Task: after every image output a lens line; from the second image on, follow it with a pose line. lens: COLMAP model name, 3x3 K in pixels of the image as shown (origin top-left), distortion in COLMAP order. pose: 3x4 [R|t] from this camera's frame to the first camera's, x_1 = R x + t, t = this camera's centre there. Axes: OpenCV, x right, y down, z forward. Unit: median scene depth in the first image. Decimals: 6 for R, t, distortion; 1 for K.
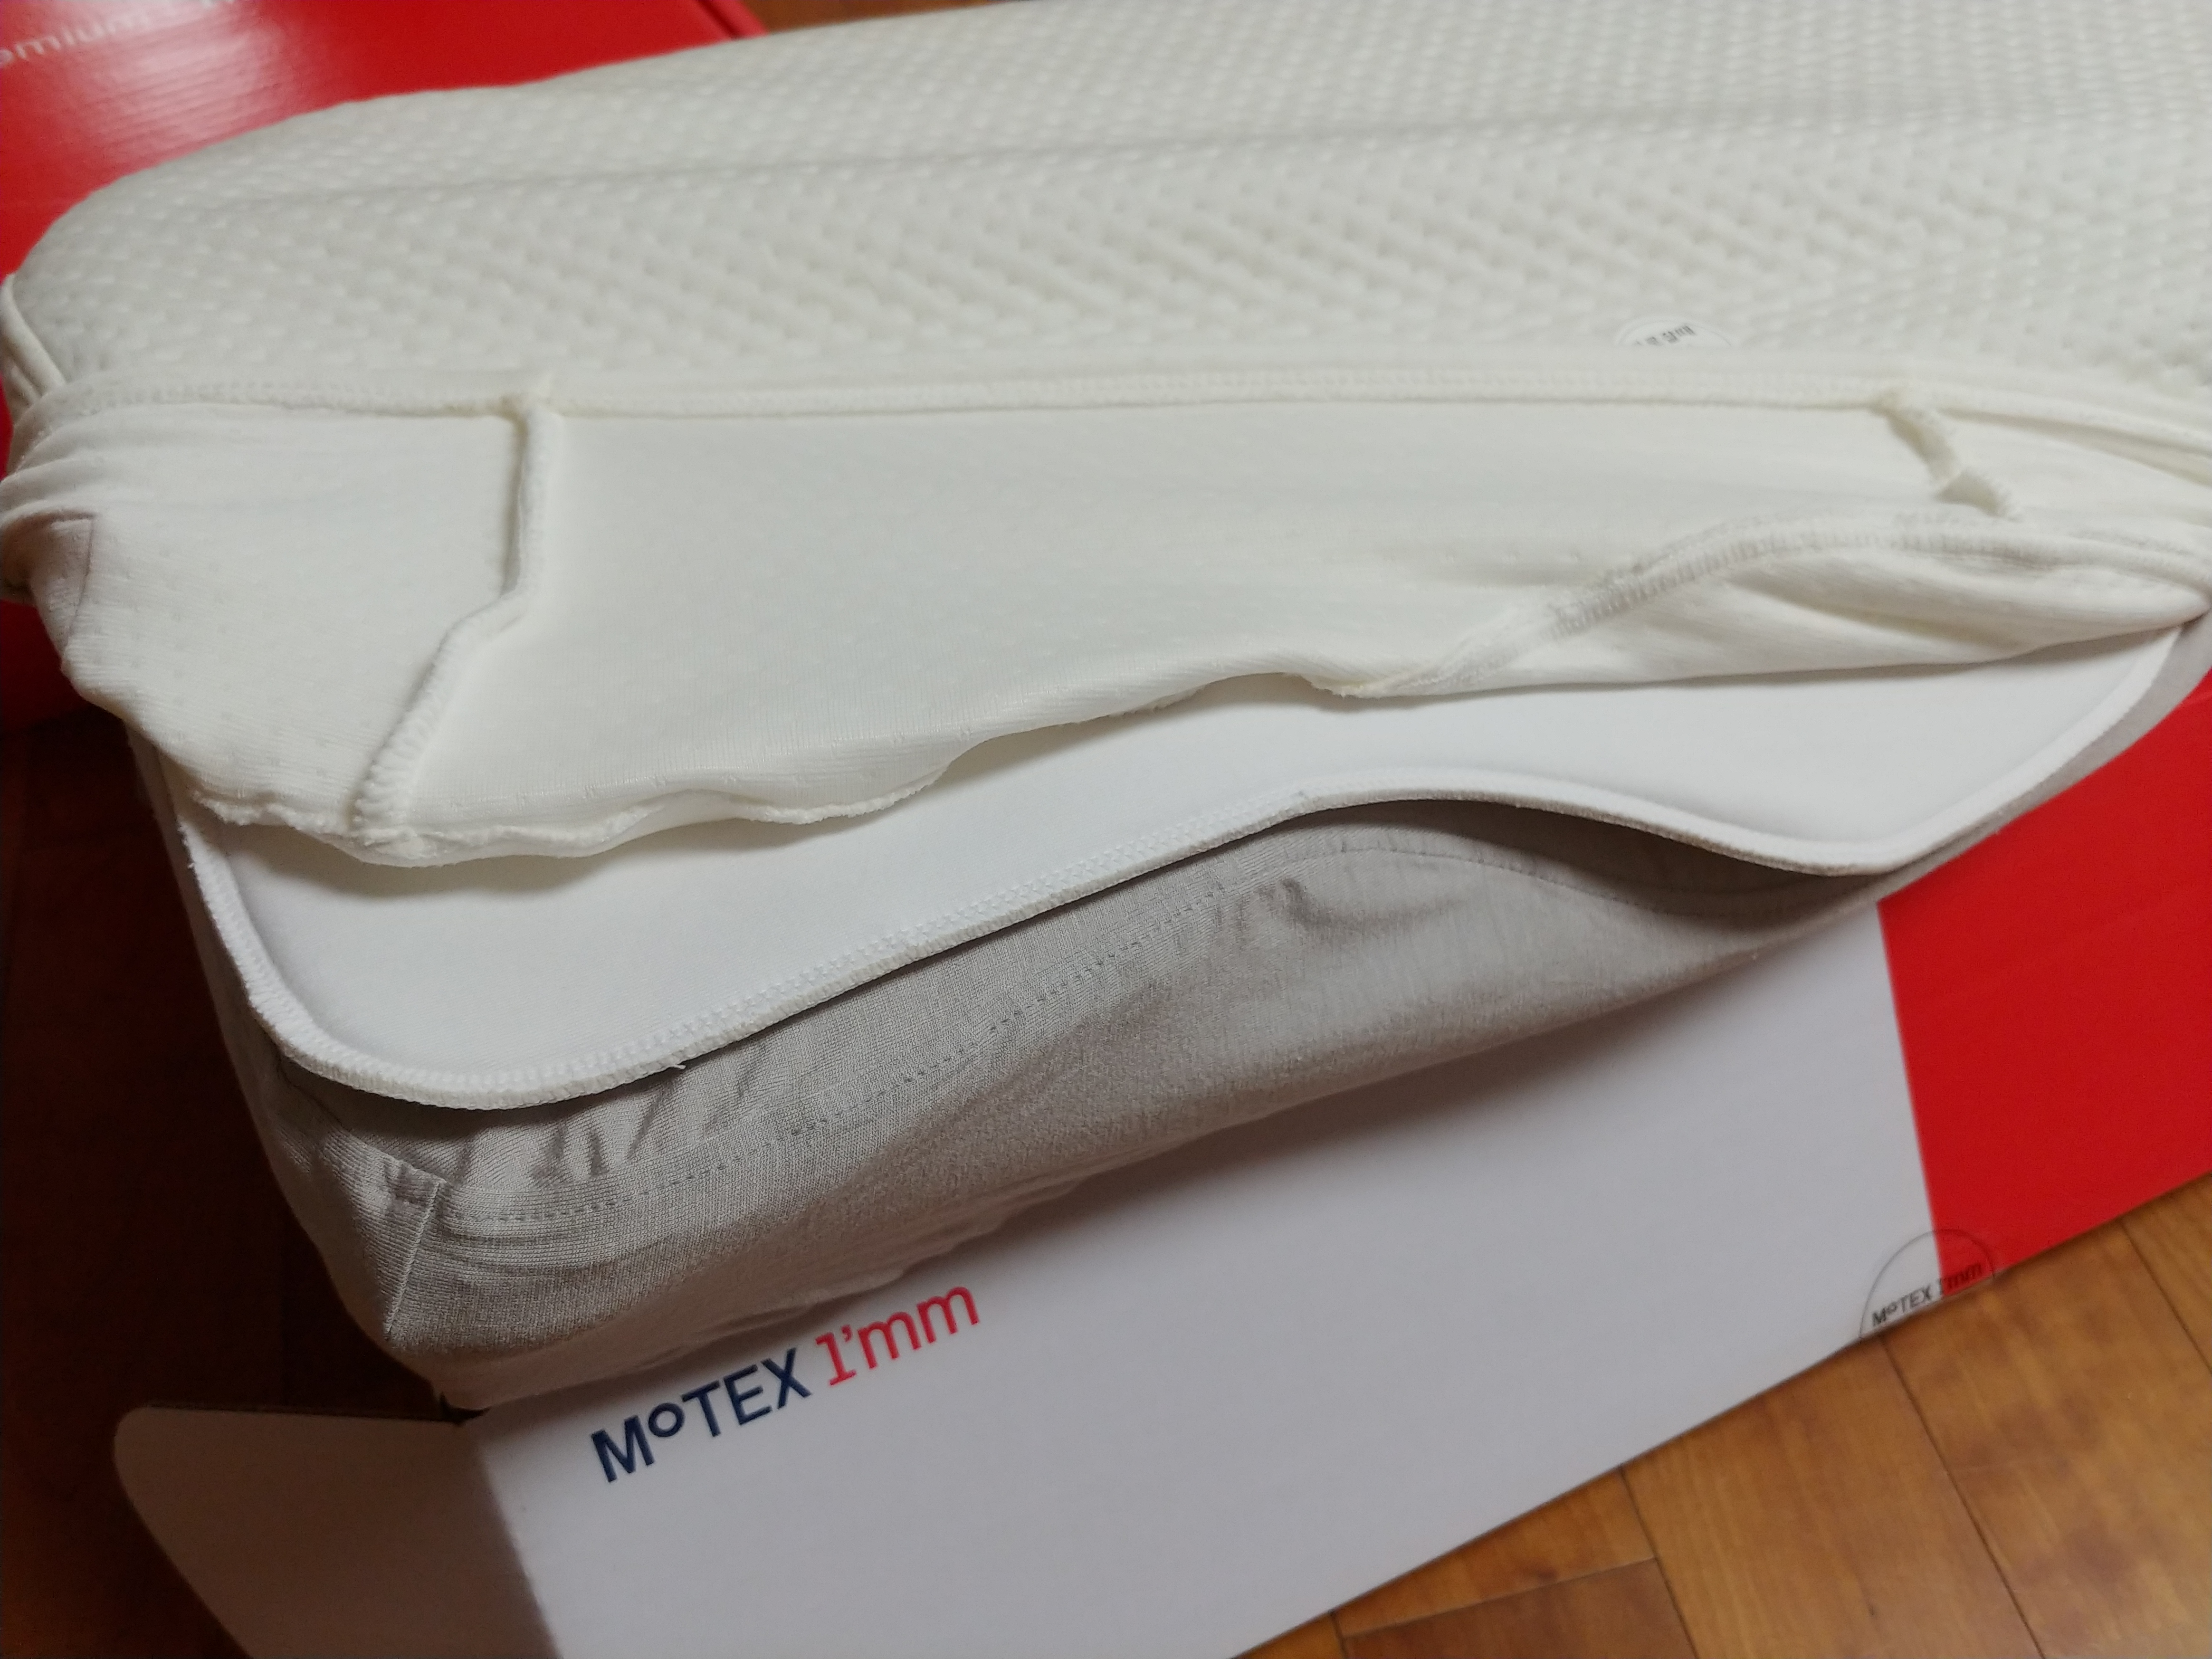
lens RADIAL K [[1916.9, 0, 1112.9], [0, 1916.9, 831.7], [0, 0, 1]] dist [-0.014233, 0.010340]
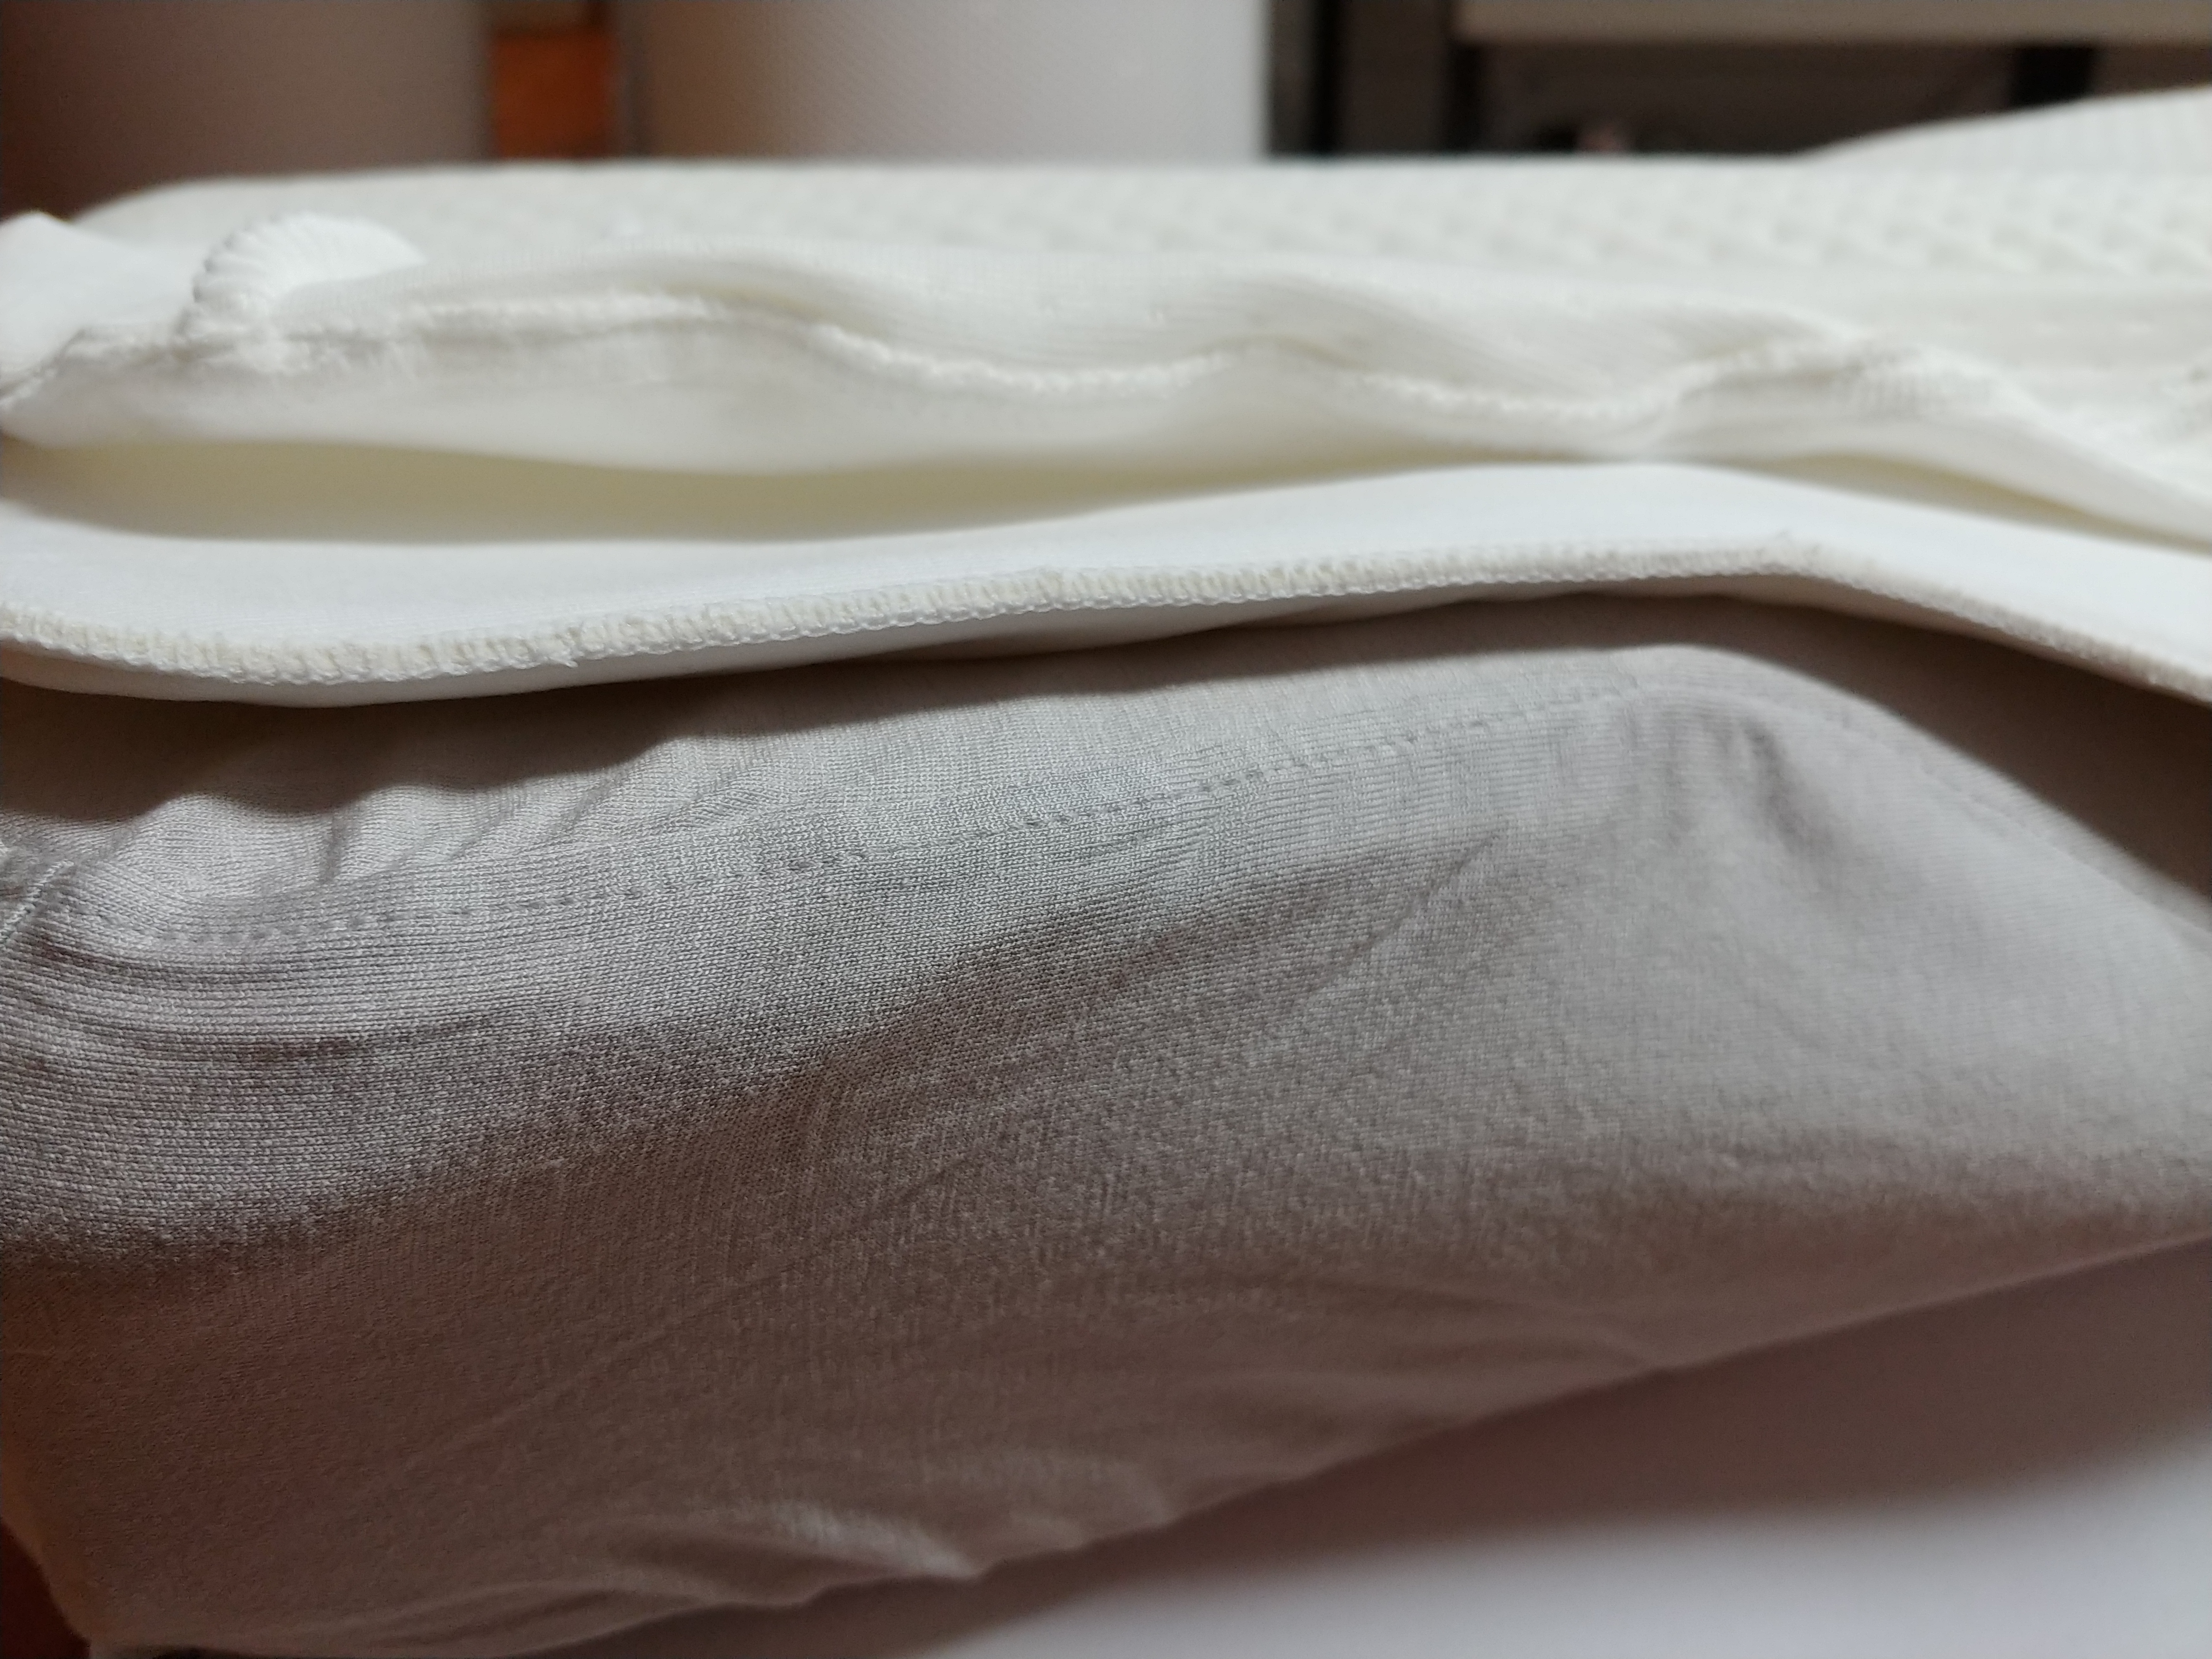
lens RADIAL K [[1912.1, 0, 1071.2], [0, 1912.1, 857.1], [0, 0, 1]] dist [0.059660, -0.106768]
pose [[0.990202, 0.057341, -0.127329, -0.034865], [-0.103399, 0.913906, -0.392535, 0.341989], [0.093859, 0.401855, 0.910880, 0.565321]]
